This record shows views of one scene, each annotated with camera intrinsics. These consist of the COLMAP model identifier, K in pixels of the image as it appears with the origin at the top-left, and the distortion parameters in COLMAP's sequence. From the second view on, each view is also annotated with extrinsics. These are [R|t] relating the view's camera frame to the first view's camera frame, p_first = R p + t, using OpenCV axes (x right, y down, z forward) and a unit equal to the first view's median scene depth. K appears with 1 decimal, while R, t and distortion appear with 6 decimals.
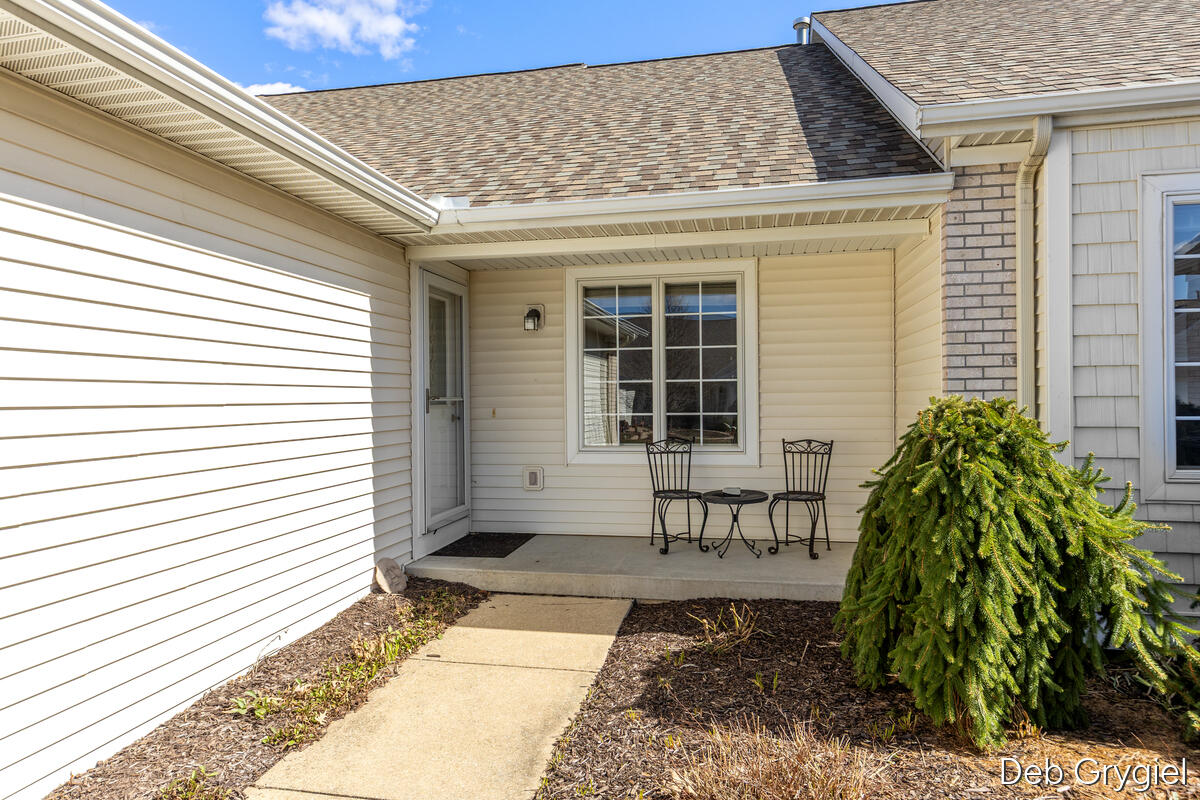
lens RADIAL K [[745.0, 0, 600.0], [0, 745.0, 400.0], [0, 0, 1]] dist [0.001210, 0.000247]
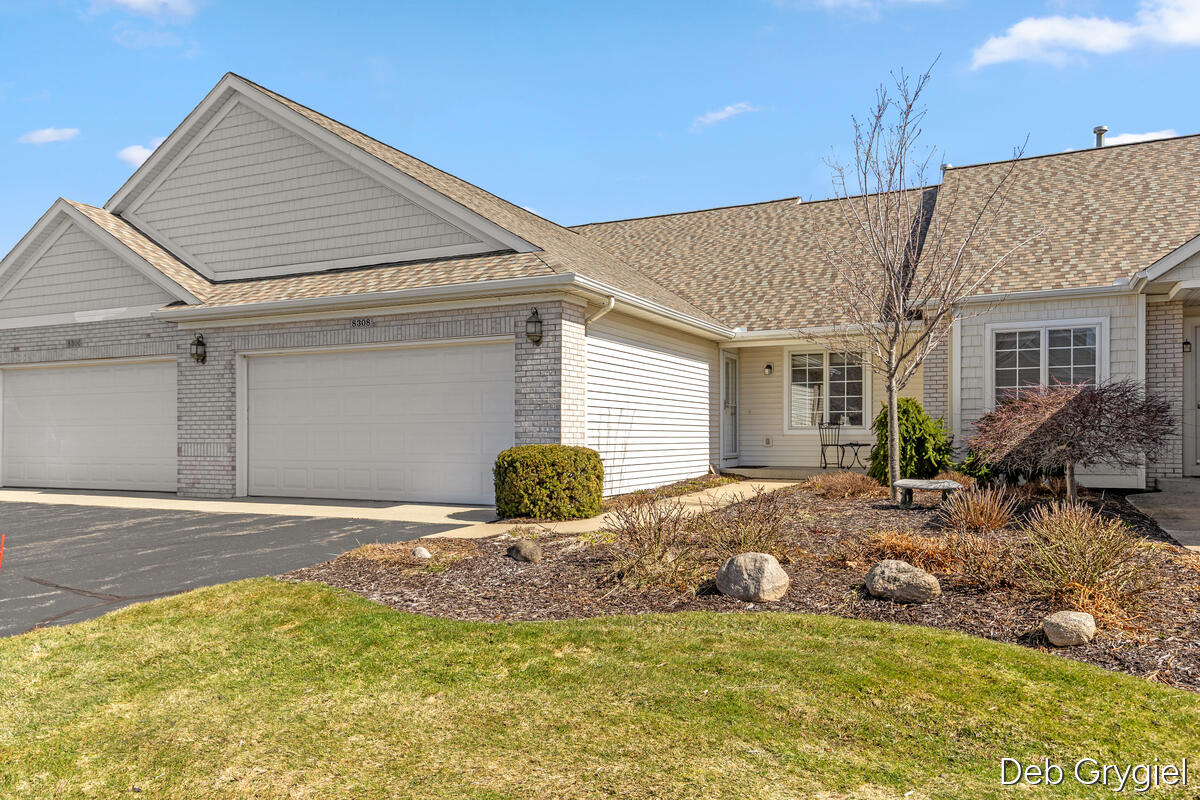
lens RADIAL K [[860.1, 0, 599.0], [0, 860.1, 430.1], [0, 0, 1]] dist [0.053196, -0.000015]
pose [[0.965864, 0.008475, -0.258912, 0.102281], [-0.011089, 0.999901, -0.008640, 0.113518], [0.258813, 0.011216, 0.965862, -1.833961]]
